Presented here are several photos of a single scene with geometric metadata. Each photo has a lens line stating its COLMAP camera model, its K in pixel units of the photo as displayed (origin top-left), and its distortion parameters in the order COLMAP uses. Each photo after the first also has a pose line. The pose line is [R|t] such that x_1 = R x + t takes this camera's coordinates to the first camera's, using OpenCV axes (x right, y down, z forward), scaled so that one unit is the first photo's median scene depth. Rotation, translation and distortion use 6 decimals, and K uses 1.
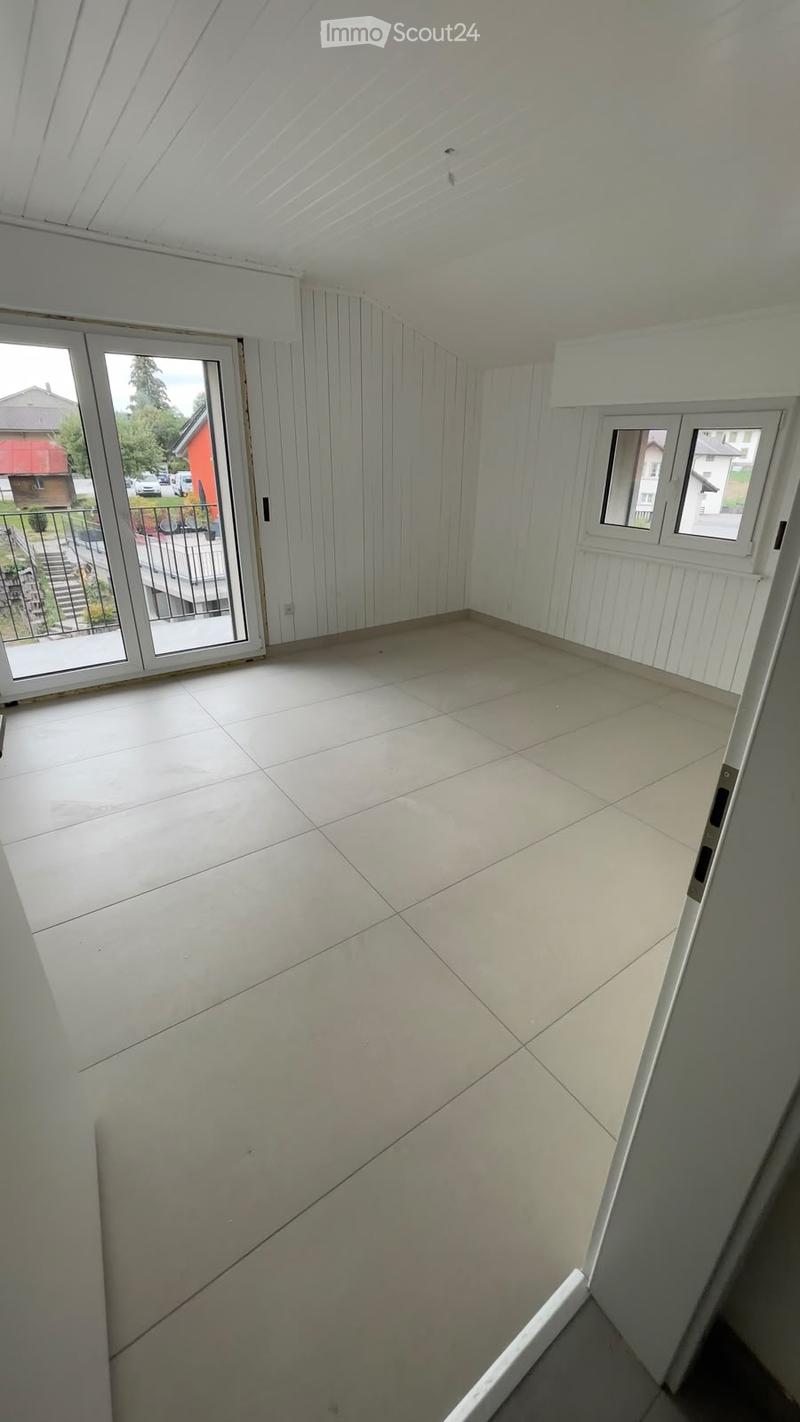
lens RADIAL K [[562.9, 0, 400.0], [0, 562.9, 711.0], [0, 0, 1]] dist [0.001965, 0.000408]
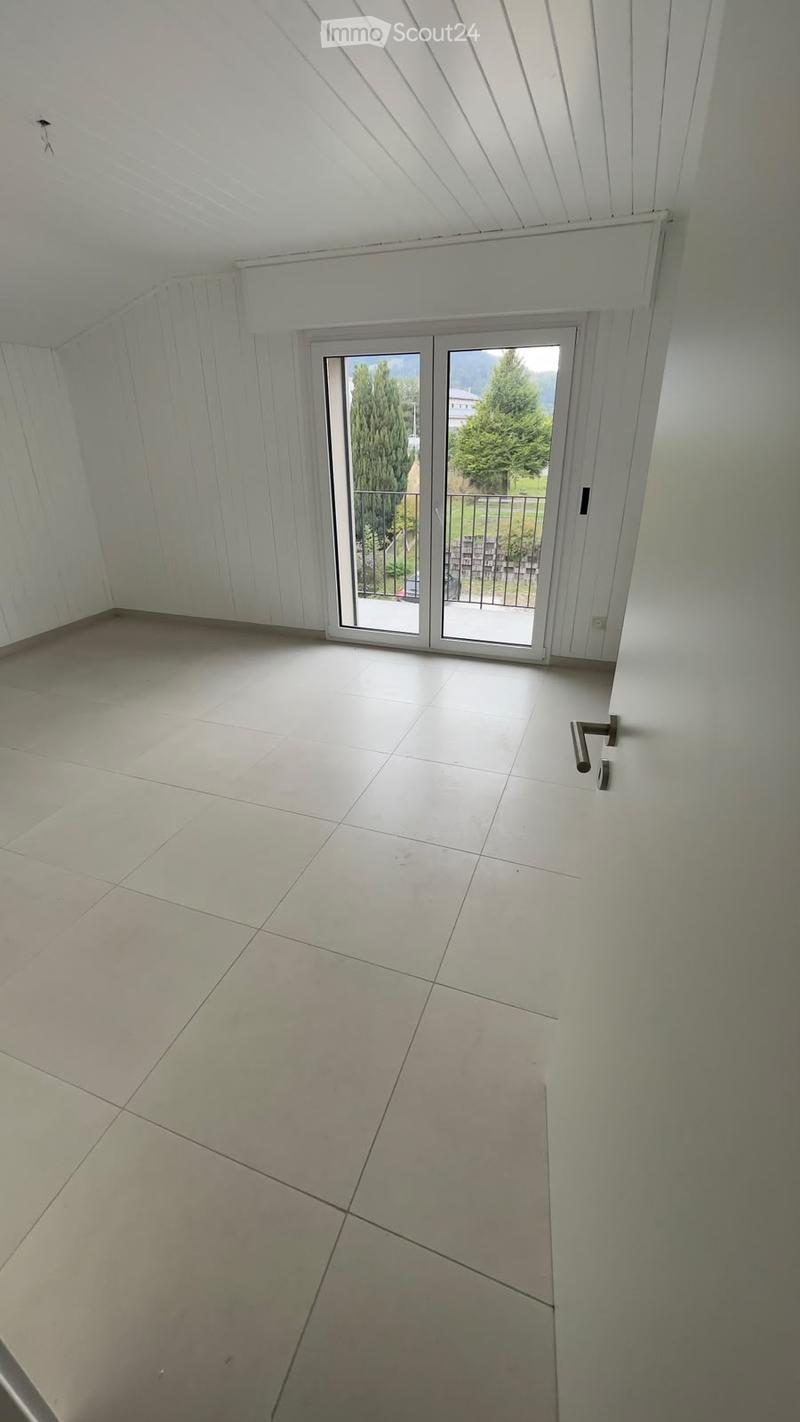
lens RADIAL K [[577.7, 0, 400.0], [0, 577.7, 711.0], [0, 0, 1]] dist [0.000098, 0.000157]
pose [[0.563193, 0.327279, -0.758750, 1.284330], [-0.326790, 0.931581, 0.159264, -0.364373], [0.758961, 0.158256, 0.631612, 0.869731]]
